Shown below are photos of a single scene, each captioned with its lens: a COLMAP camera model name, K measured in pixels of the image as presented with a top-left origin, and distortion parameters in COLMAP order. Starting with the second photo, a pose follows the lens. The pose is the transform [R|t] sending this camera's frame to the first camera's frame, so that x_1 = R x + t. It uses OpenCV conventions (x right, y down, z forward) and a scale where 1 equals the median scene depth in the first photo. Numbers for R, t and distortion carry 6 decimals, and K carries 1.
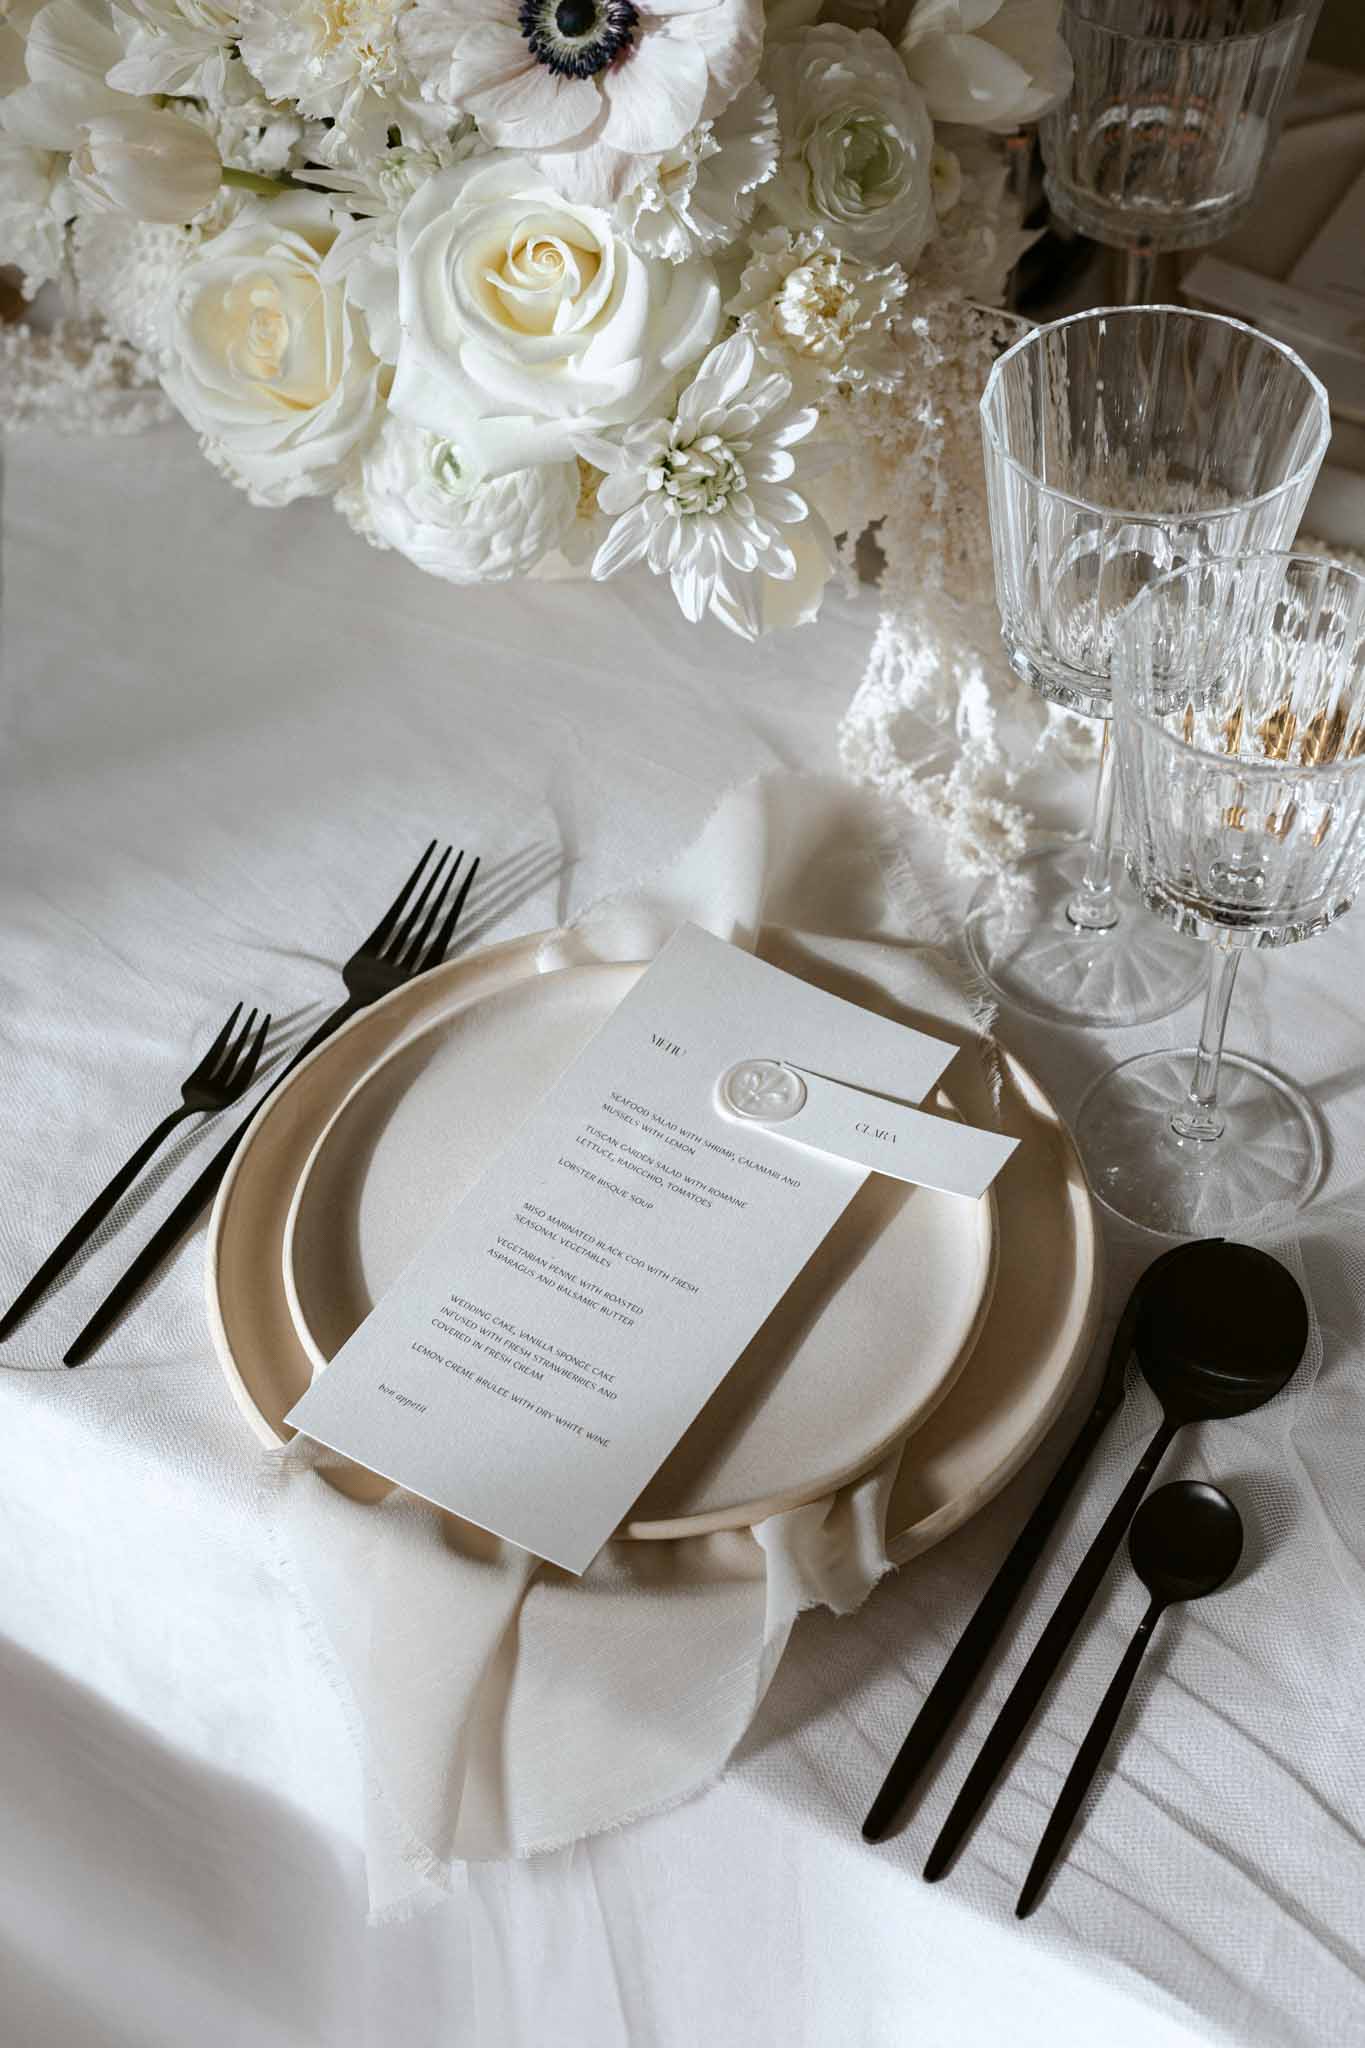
lens RADIAL K [[3067.3, 0, 725.0], [0, 3067.3, 1080.1], [0, 0, 1]] dist [0.093235, 0.028773]
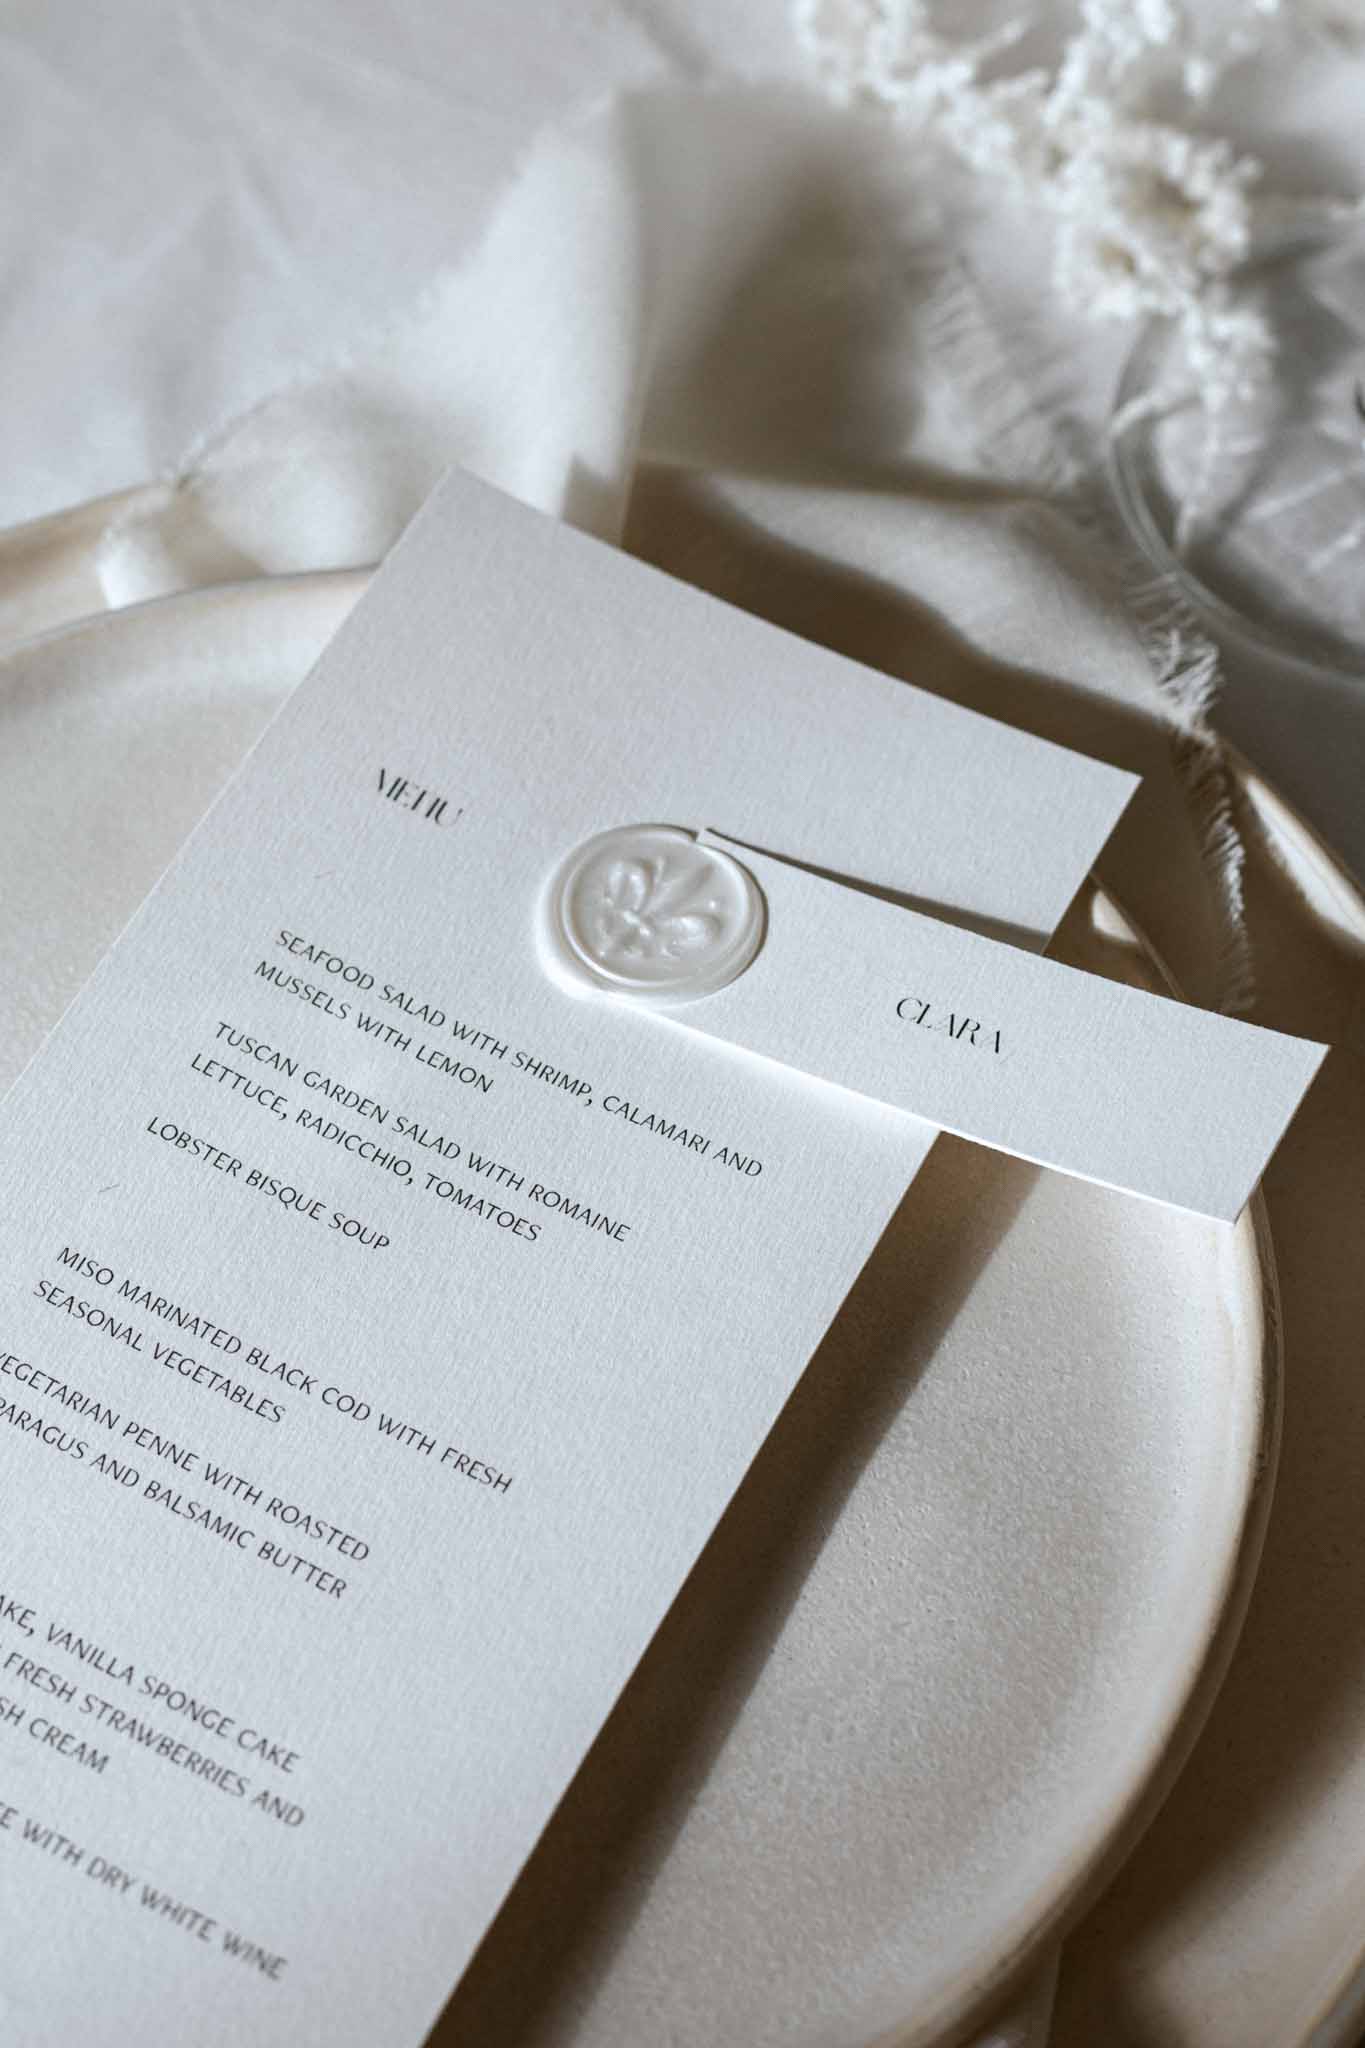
lens RADIAL K [[3742.4, 0, 570.9], [0, 3742.4, 974.3], [0, 0, 1]] dist [0.043785, 0.069076]
pose [[0.999394, -0.034742, -0.001996, 0.001686], [0.034666, 0.988930, 0.144274, -0.055507], [-0.003039, -0.144256, 0.989536, 0.484281]]
